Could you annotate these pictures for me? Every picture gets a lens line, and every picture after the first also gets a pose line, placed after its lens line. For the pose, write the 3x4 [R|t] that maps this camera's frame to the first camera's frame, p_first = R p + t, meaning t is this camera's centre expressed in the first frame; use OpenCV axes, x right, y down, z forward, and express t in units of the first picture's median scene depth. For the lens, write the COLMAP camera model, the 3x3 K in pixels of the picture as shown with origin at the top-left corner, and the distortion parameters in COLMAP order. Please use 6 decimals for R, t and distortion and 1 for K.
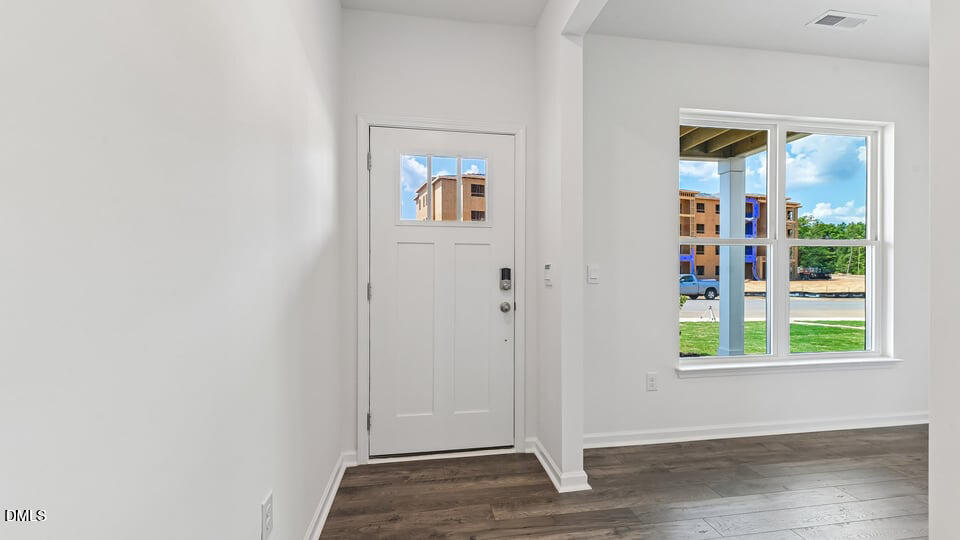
lens RADIAL K [[392.9, 0, 485.9], [0, 392.9, 272.6], [0, 0, 1]] dist [0.001777, -0.001336]
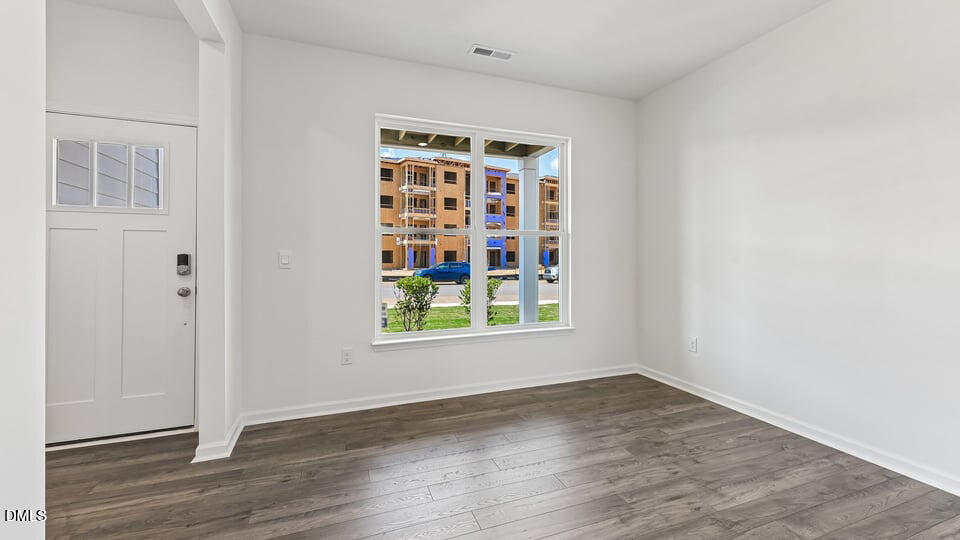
lens RADIAL K [[392.9, 0, 477.3], [0, 392.9, 255.3], [0, 0, 1]] dist [0.001777, -0.001336]
pose [[0.976869, -0.000653, 0.213838, 0.578360], [0.002671, 0.999955, -0.009148, 0.002690], [-0.213822, 0.009508, 0.976826, -0.178707]]
